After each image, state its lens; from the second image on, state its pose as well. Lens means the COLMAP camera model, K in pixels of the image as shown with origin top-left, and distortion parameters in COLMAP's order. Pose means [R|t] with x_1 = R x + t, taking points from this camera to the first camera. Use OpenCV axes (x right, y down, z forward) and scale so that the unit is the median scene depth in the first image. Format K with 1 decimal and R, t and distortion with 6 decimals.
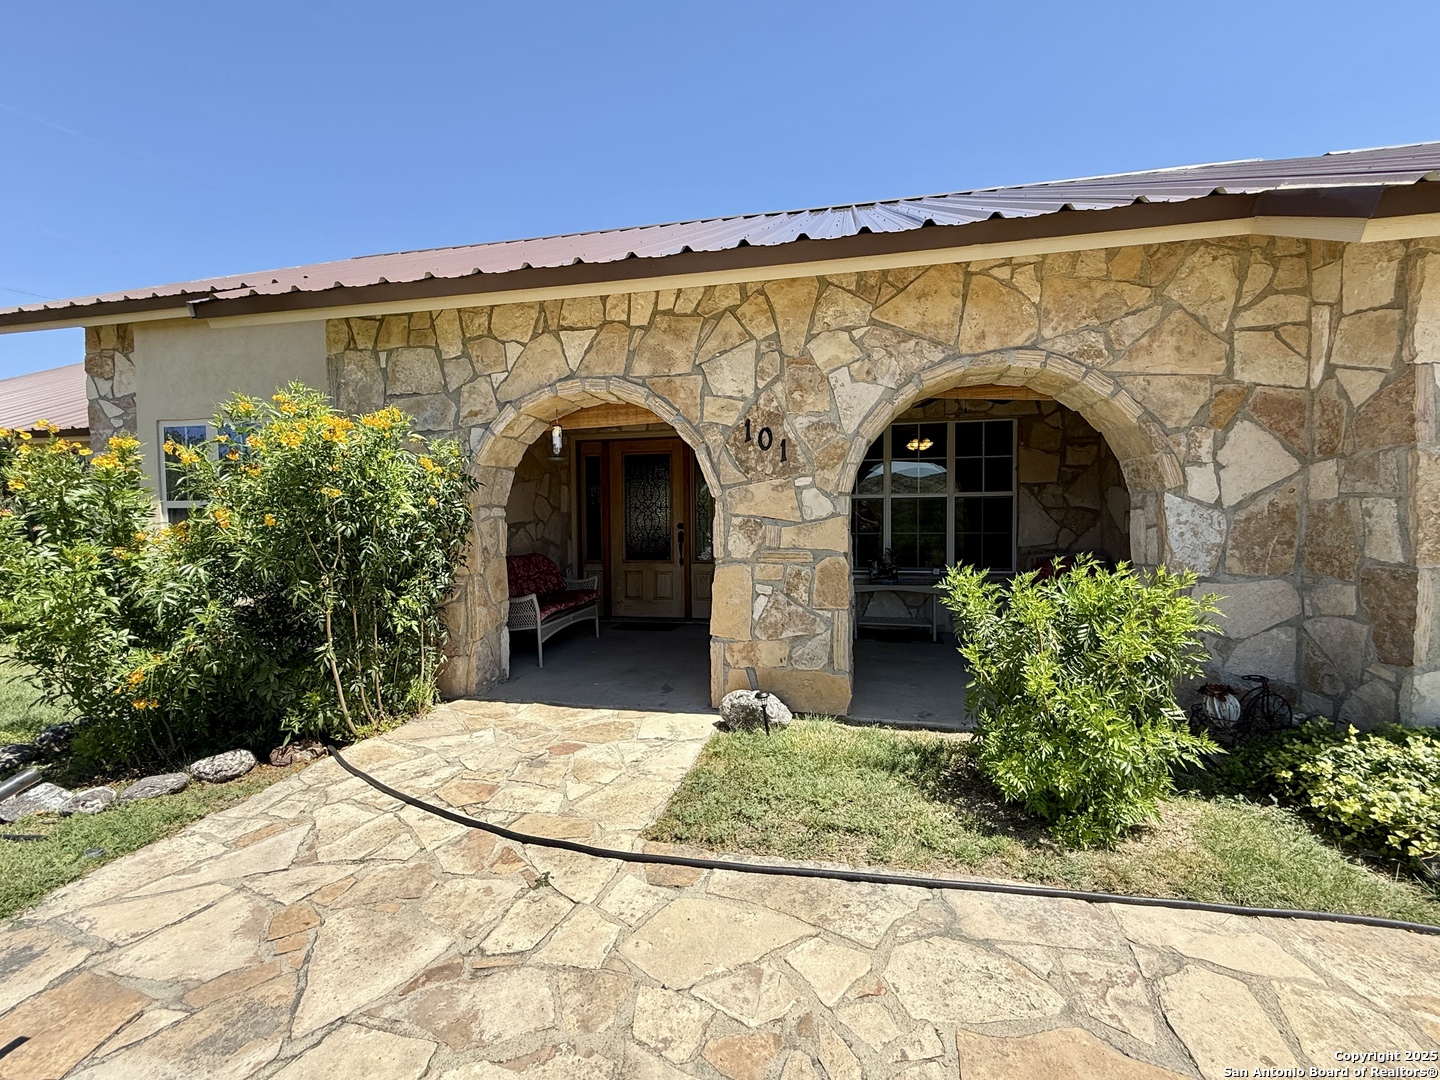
lens RADIAL K [[627.4, 0, 715.4], [0, 627.4, 536.0], [0, 0, 1]] dist [-0.004874, 0.003304]
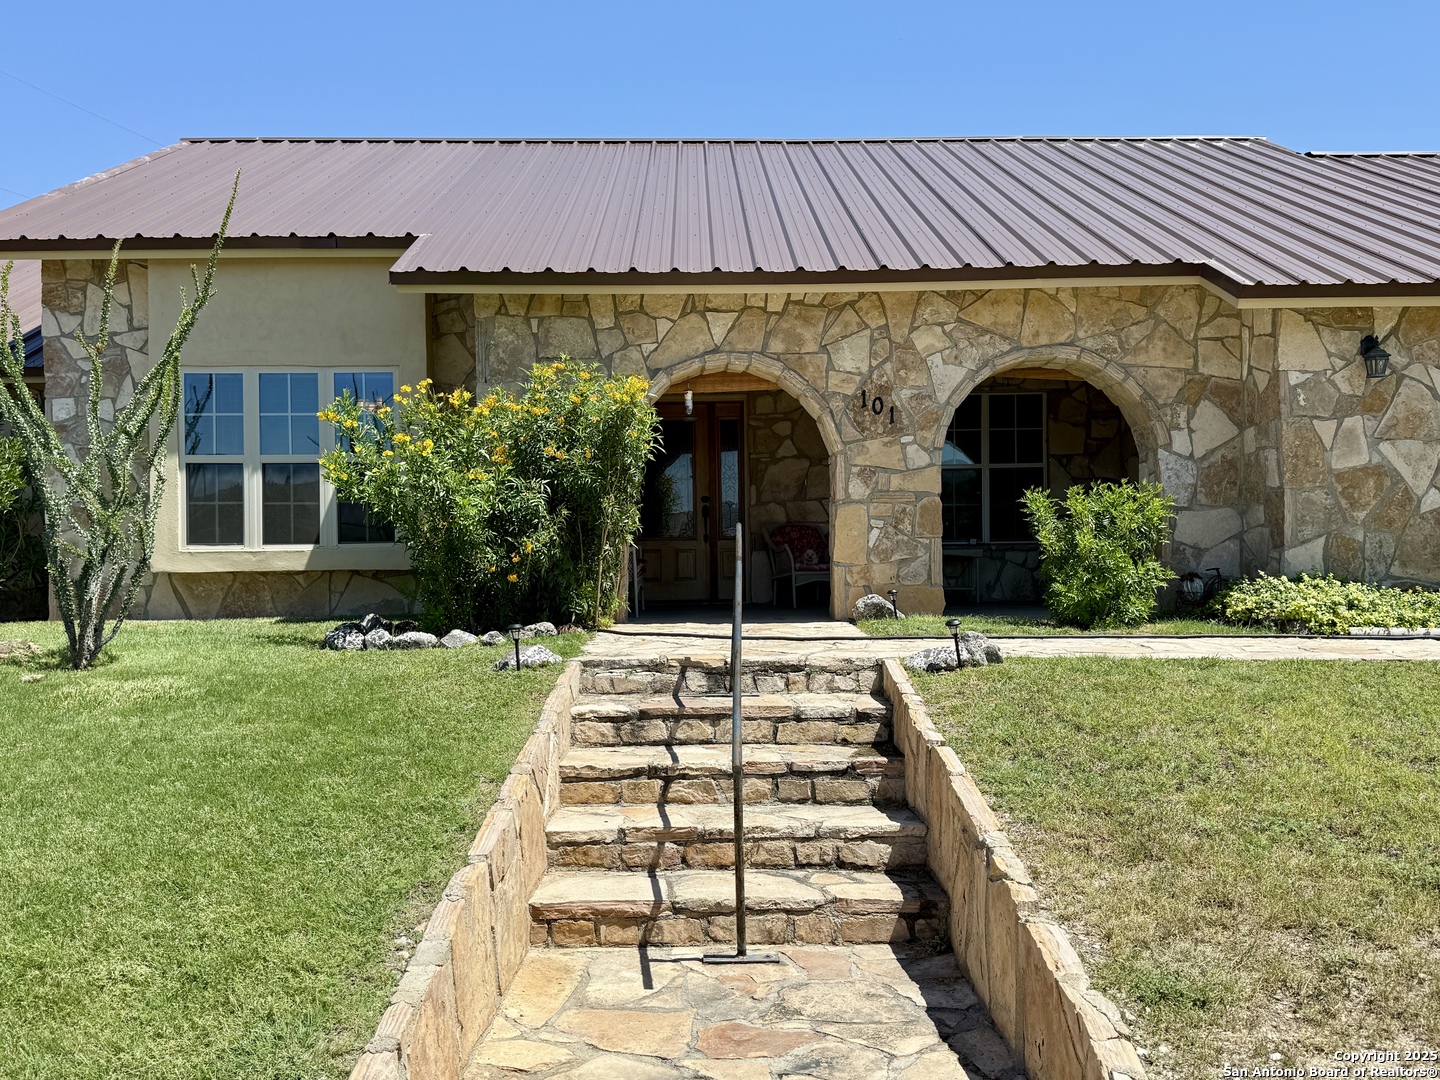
lens RADIAL K [[1215.7, 0, 716.7], [0, 1215.7, 550.2], [0, 0, 1]] dist [0.116255, -0.185909]
pose [[0.975702, 0.000755, 0.219100, -0.807872], [0.007863, 0.999229, -0.038459, 0.239913], [-0.218960, 0.039248, 0.974944, -1.382707]]
